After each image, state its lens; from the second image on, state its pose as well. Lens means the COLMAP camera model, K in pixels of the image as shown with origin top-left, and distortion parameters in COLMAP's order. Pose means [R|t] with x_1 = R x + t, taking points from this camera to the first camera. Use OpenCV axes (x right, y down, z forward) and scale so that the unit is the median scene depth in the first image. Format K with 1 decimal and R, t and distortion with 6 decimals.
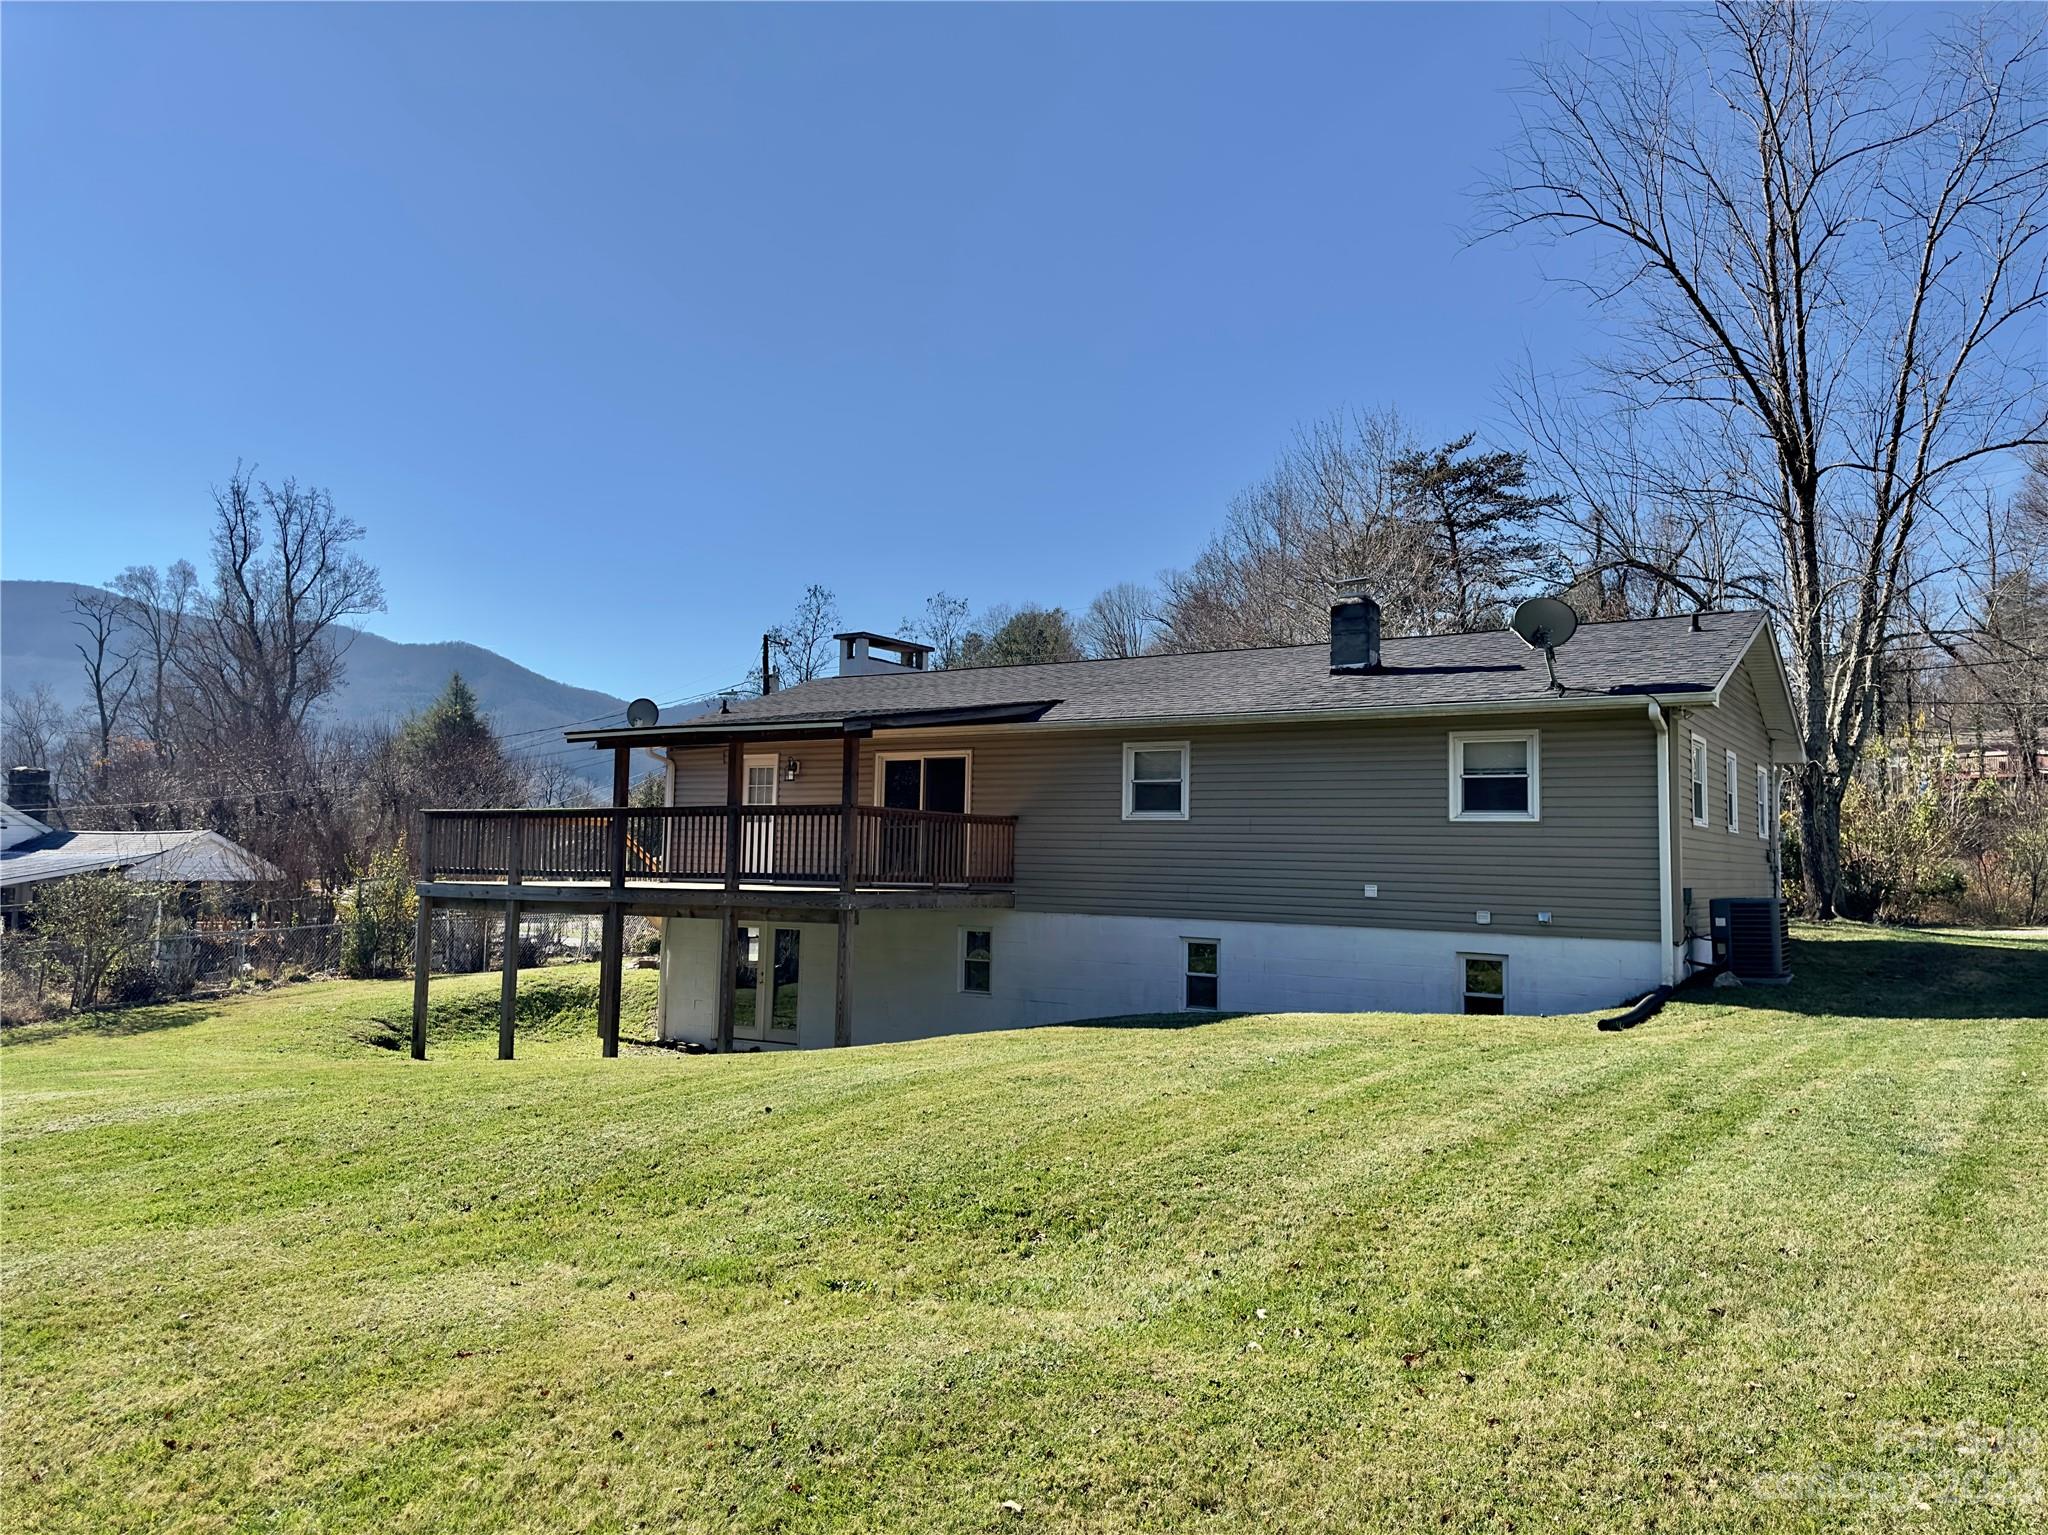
lens RADIAL K [[1419.1, 0, 1024.4], [0, 1419.1, 757.2], [0, 0, 1]] dist [0.185232, -0.294343]
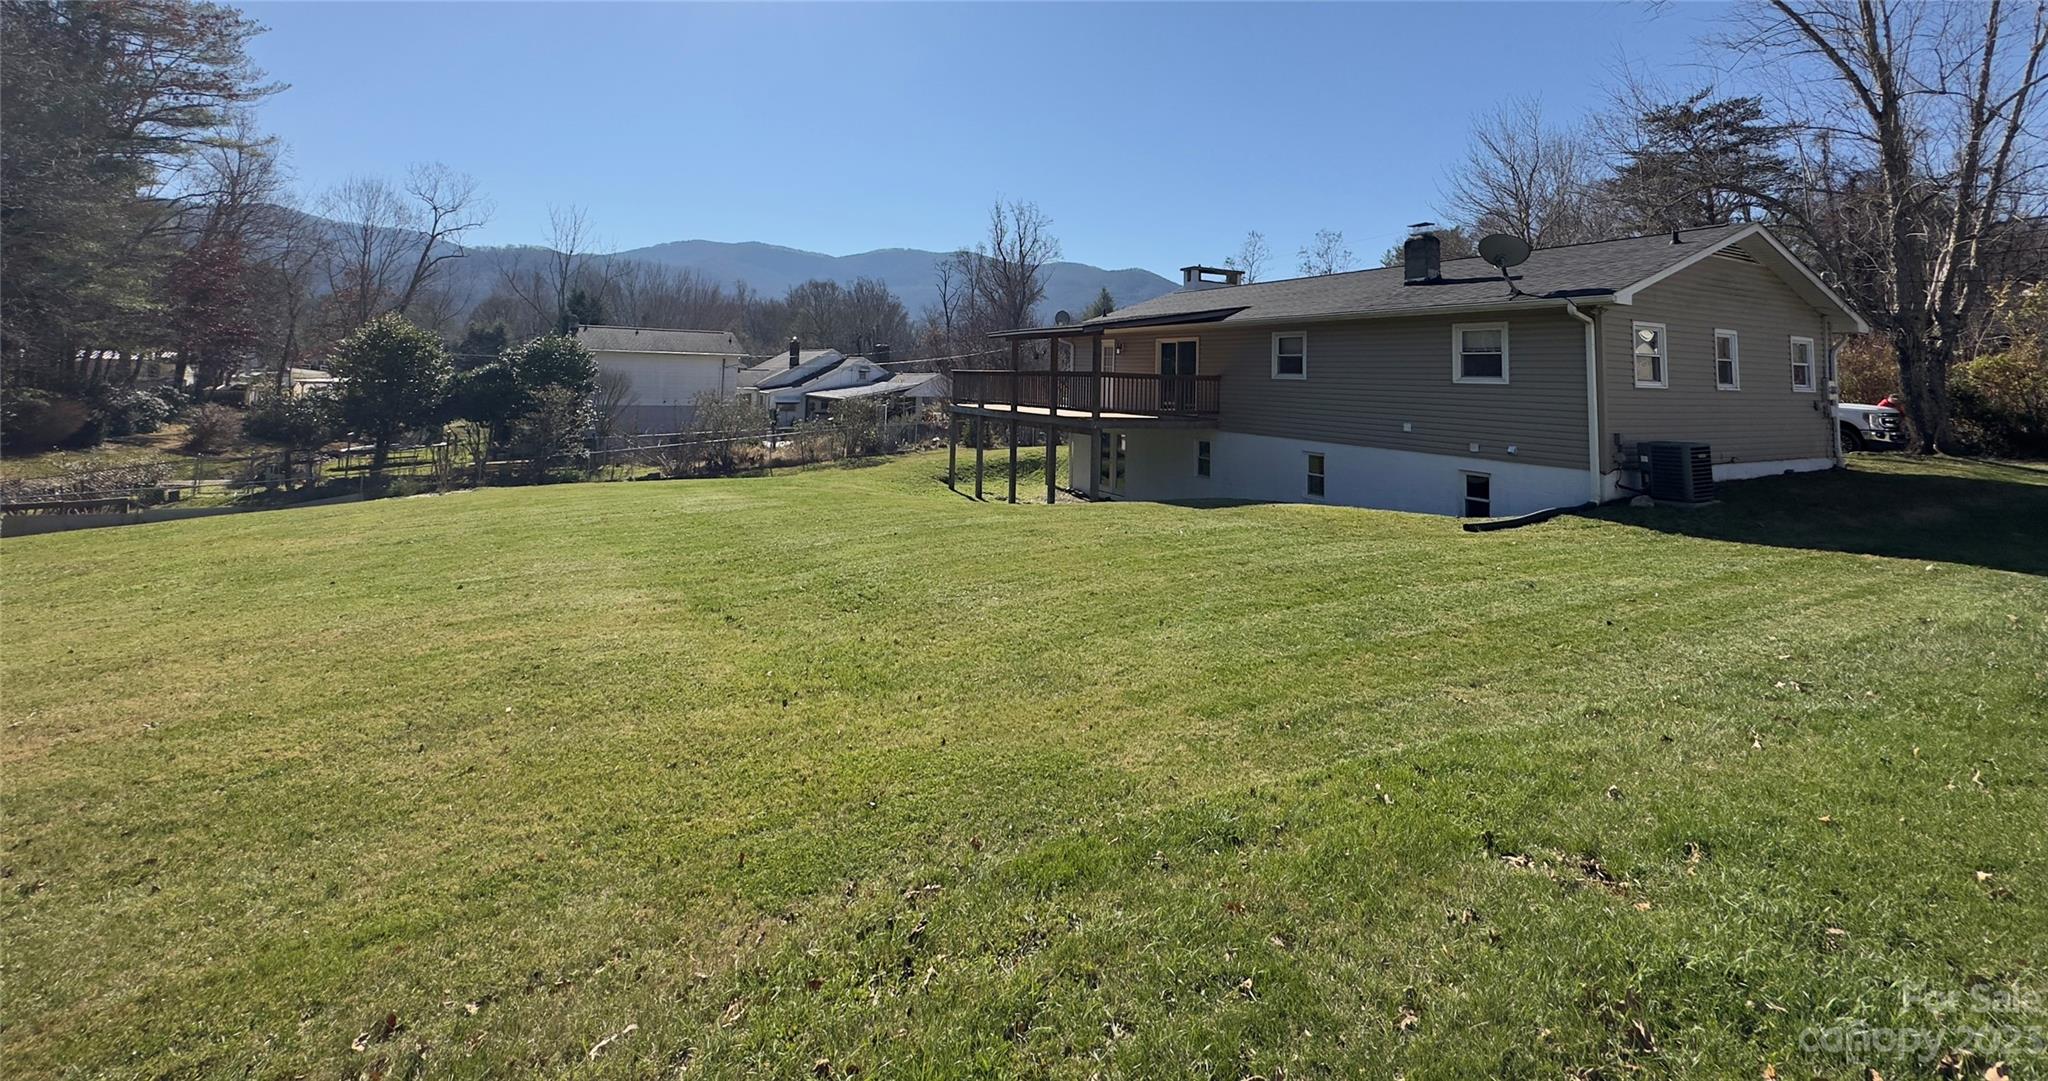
lens RADIAL K [[791.7, 0, 1022.6], [0, 791.7, 322.8], [0, 0, 1]] dist [-0.000072, 0.012586]
pose [[0.889554, -0.029772, -0.455860, 0.192148], [0.027093, 0.999556, -0.012412, -0.014658], [0.456027, -0.001310, 0.889965, 0.037116]]
